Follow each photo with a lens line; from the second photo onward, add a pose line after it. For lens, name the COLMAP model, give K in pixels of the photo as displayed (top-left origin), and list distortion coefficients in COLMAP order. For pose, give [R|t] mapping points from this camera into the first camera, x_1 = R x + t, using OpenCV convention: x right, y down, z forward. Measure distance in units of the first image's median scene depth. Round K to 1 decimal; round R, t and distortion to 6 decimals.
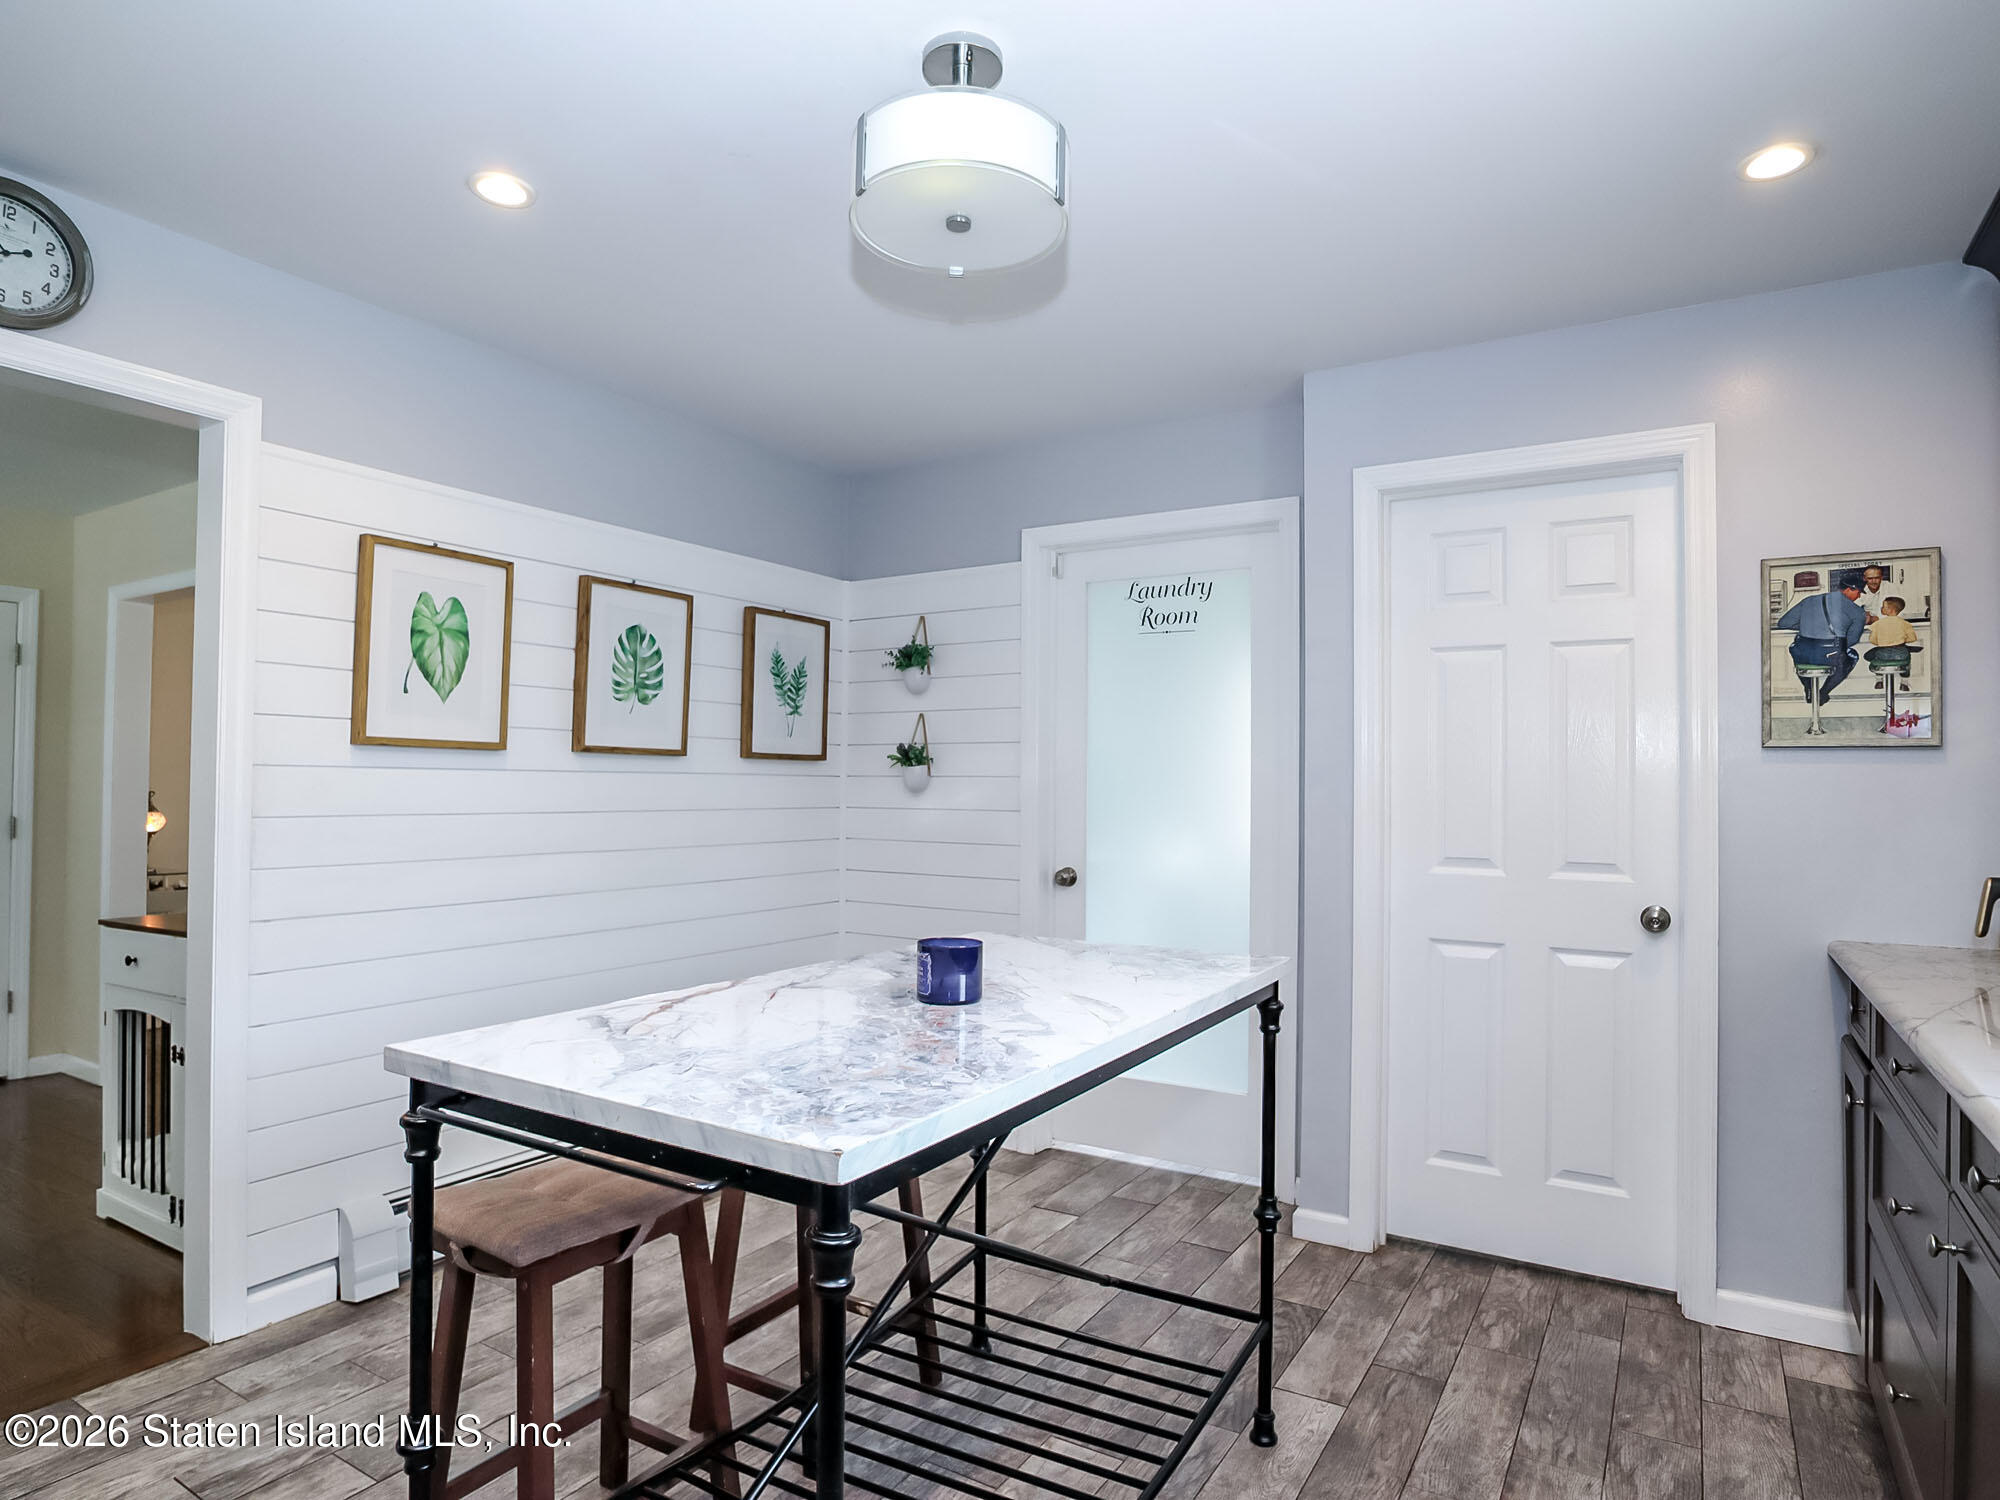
lens RADIAL K [[1144.0, 0, 1057.9], [0, 1144.0, 755.6], [0, 0, 1]] dist [-0.001961, -0.000309]
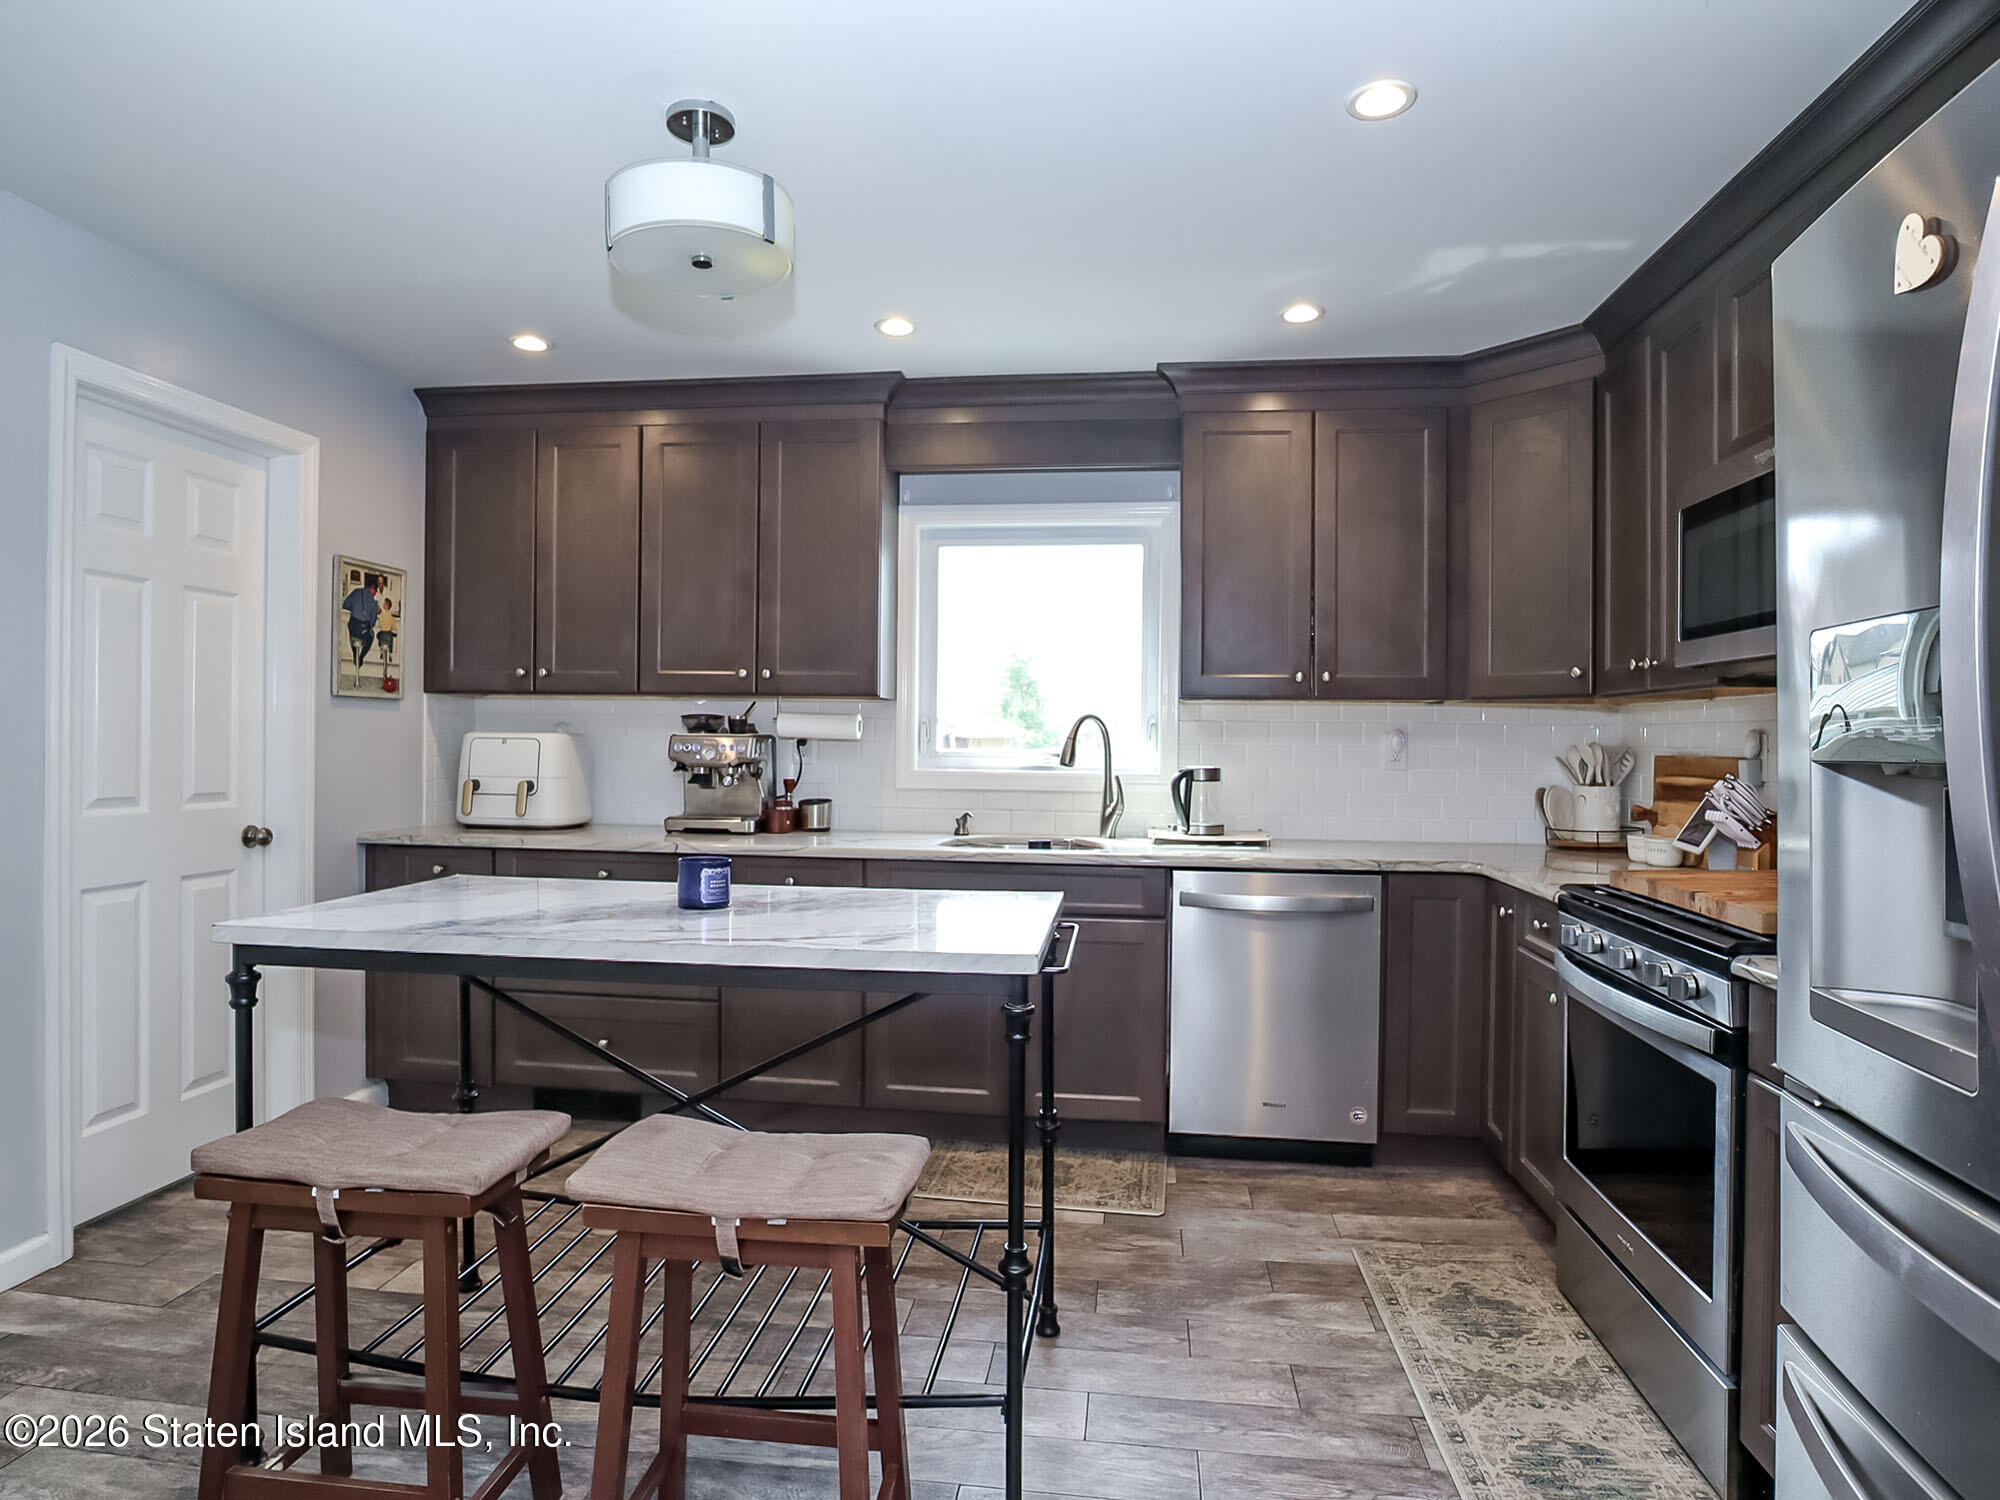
lens RADIAL K [[1153.6, 0, 995.8], [0, 1153.6, 718.8], [0, 0, 1]] dist [-0.056223, 0.000306]
pose [[-0.378161, 0.016050, 0.925601, -0.915149], [-0.019070, 0.999502, -0.025123, 0.039289], [-0.925543, -0.027152, -0.377667, 0.803508]]
